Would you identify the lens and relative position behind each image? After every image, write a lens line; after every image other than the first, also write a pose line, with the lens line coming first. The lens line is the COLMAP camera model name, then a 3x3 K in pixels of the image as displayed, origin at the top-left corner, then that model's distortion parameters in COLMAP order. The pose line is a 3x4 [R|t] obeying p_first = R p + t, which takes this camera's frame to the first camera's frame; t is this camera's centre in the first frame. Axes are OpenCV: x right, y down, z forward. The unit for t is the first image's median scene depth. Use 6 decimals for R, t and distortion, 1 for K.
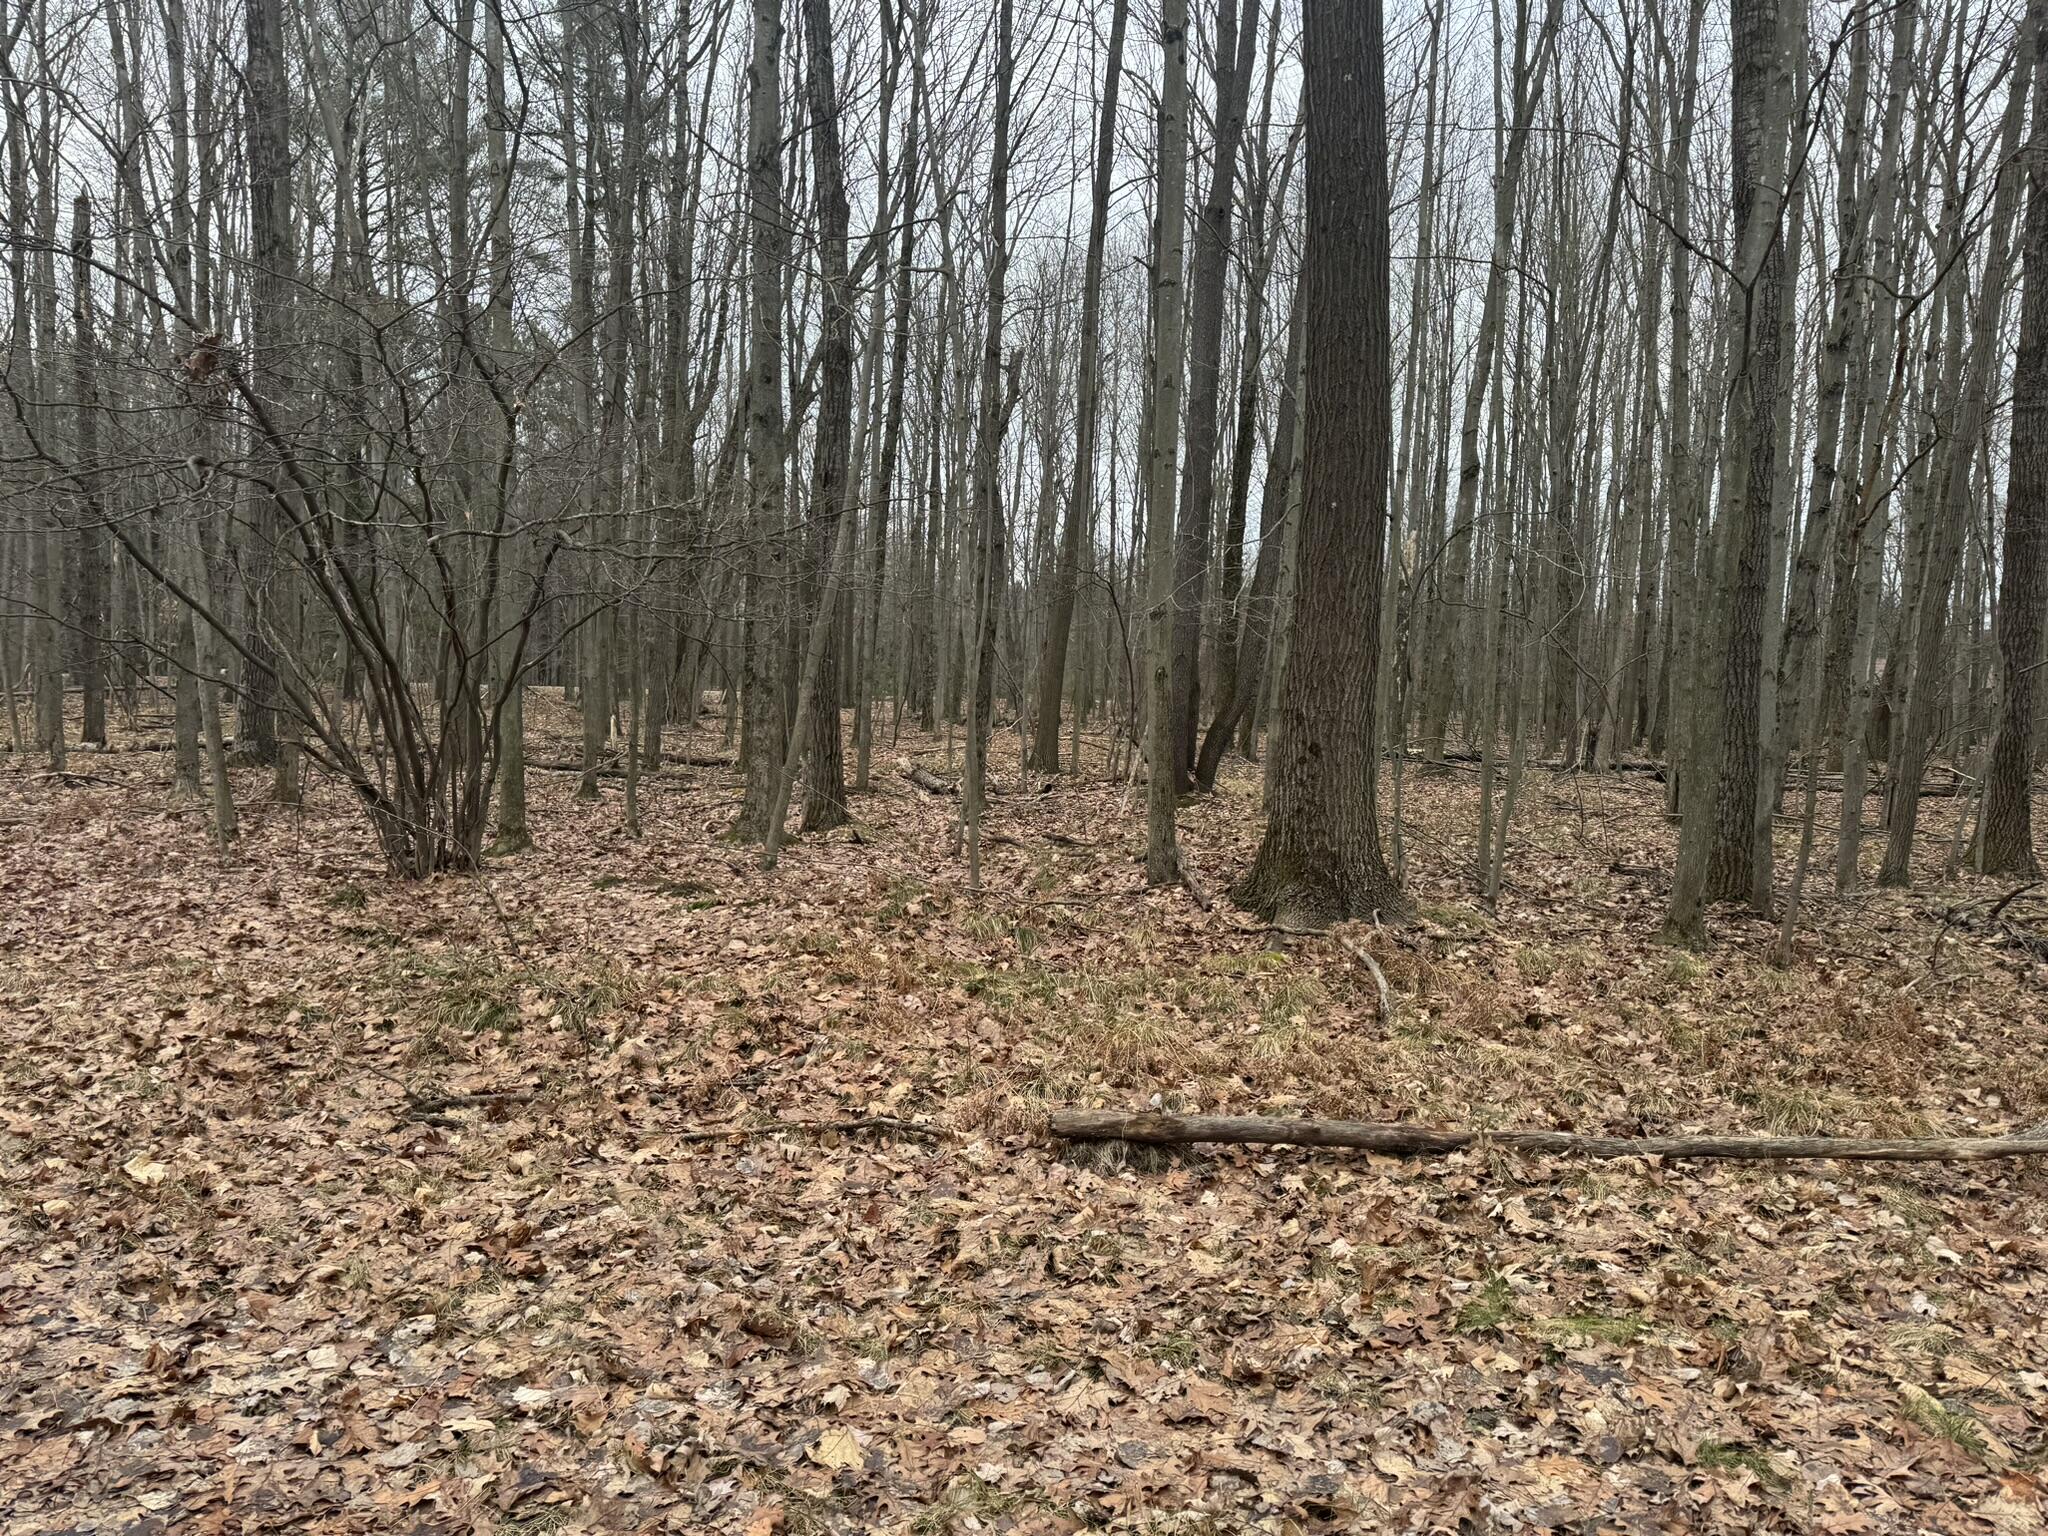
lens RADIAL K [[1445.0, 0, 1040.6], [0, 1445.0, 746.0], [0, 0, 1]] dist [0.055907, -0.054911]
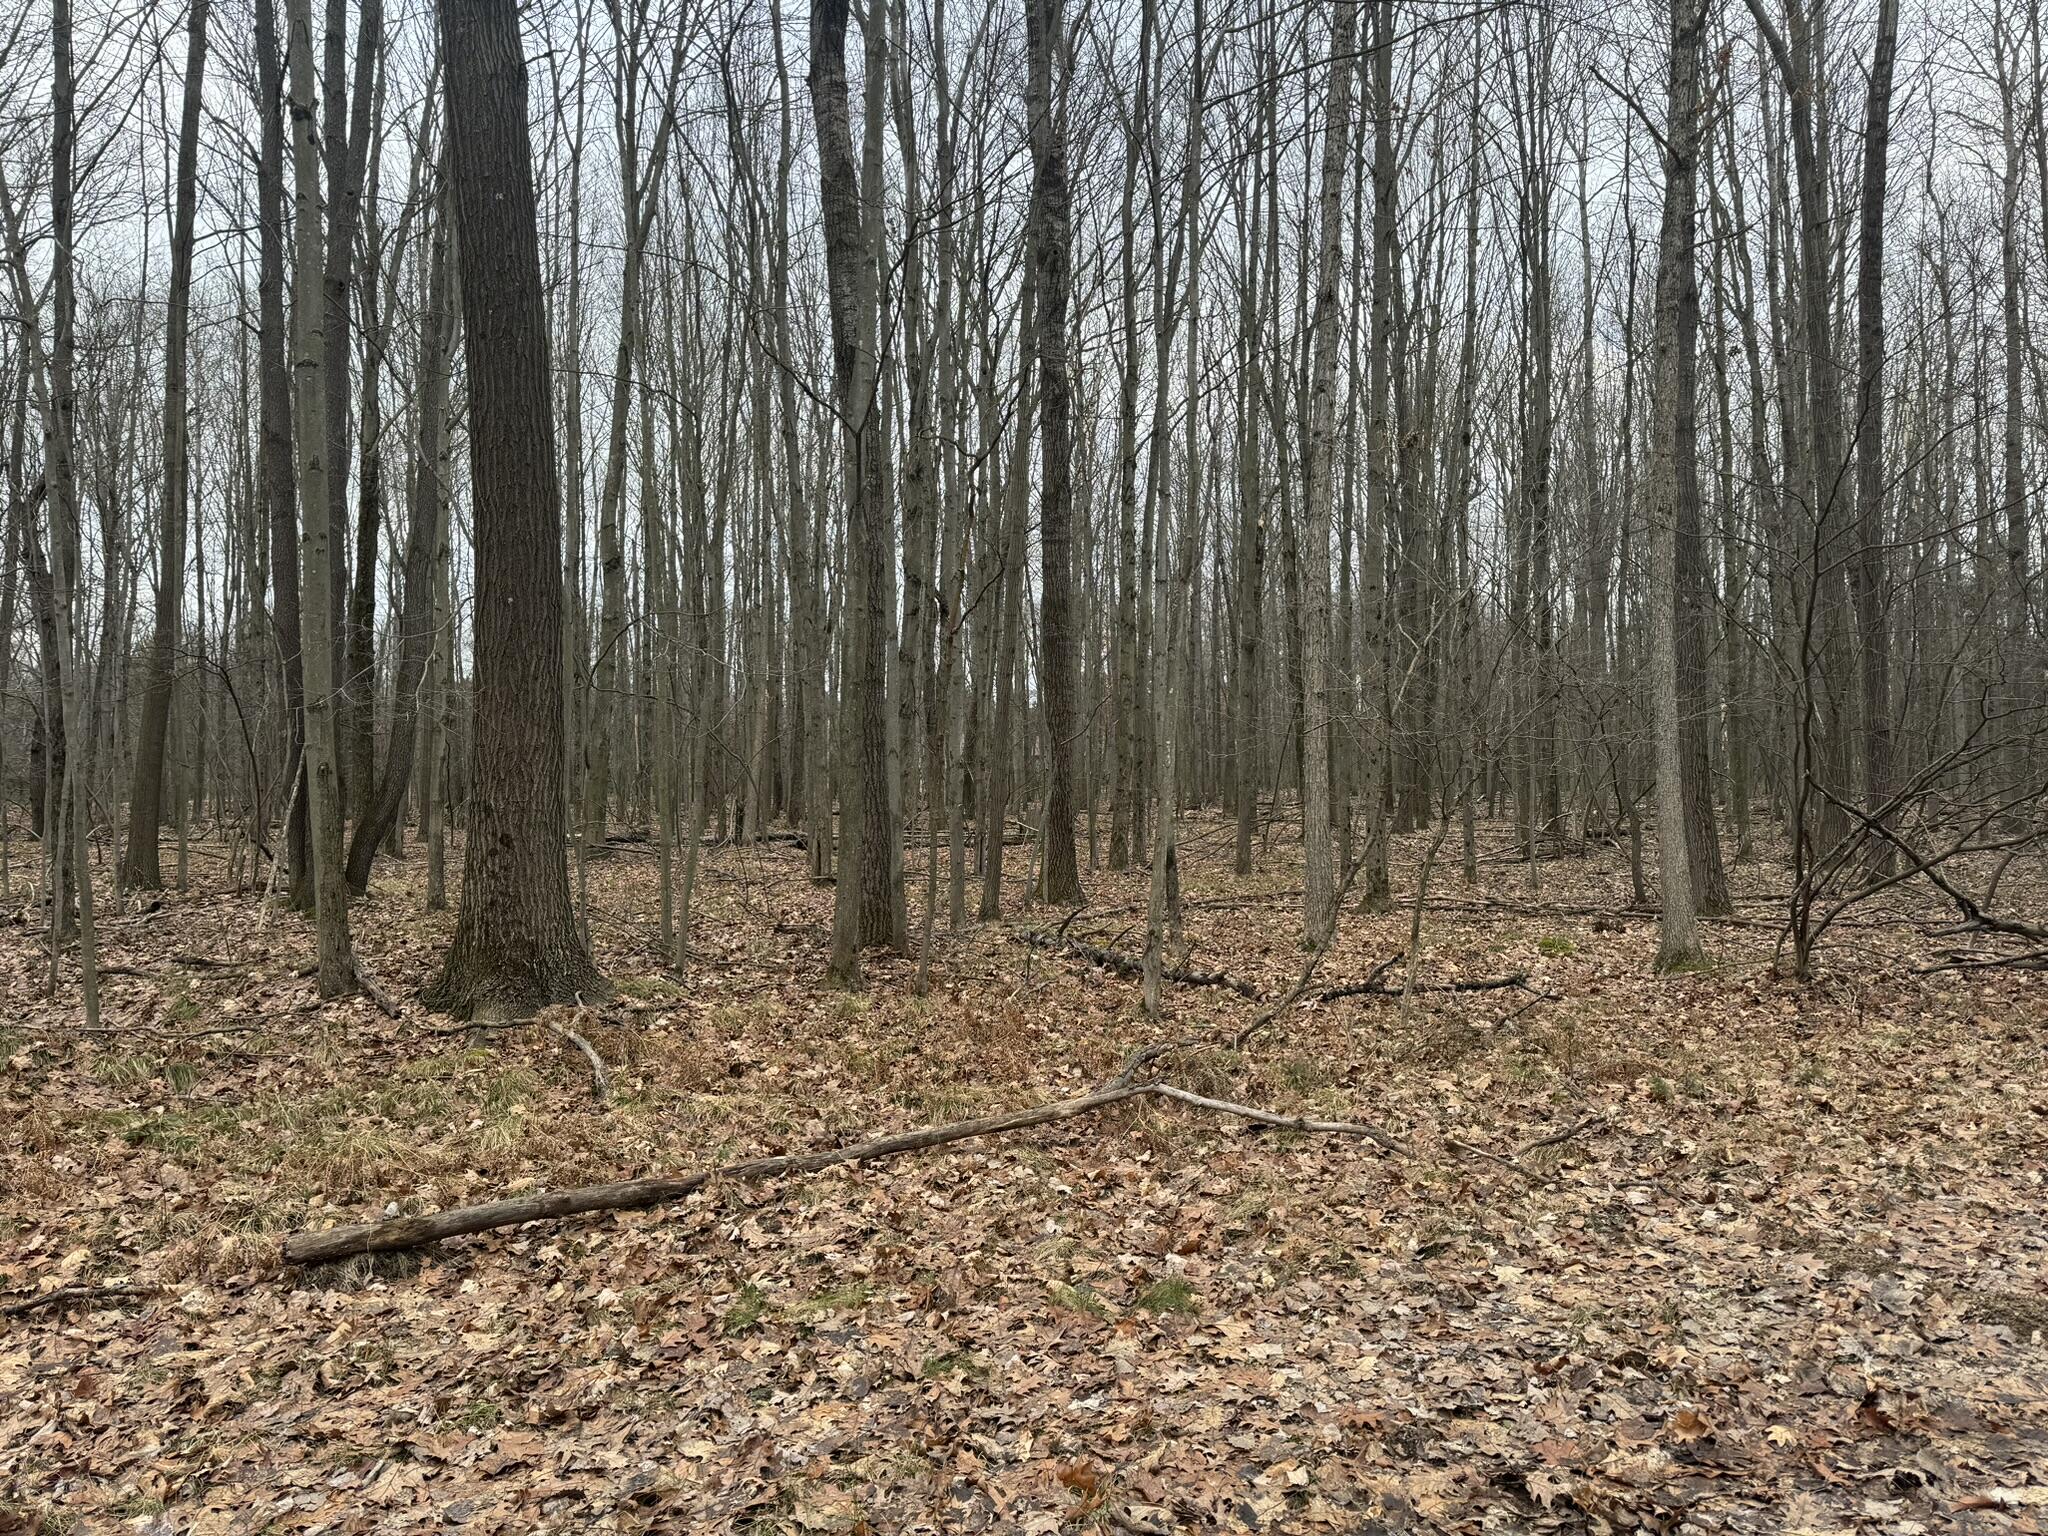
lens RADIAL K [[1445.0, 0, 1032.7], [0, 1445.0, 762.9], [0, 0, 1]] dist [0.055907, -0.054911]
pose [[0.839090, -0.039930, 0.542525, -0.087309], [0.064310, 0.997590, -0.026042, -0.004300], [-0.540178, 0.056741, 0.839636, -0.094419]]
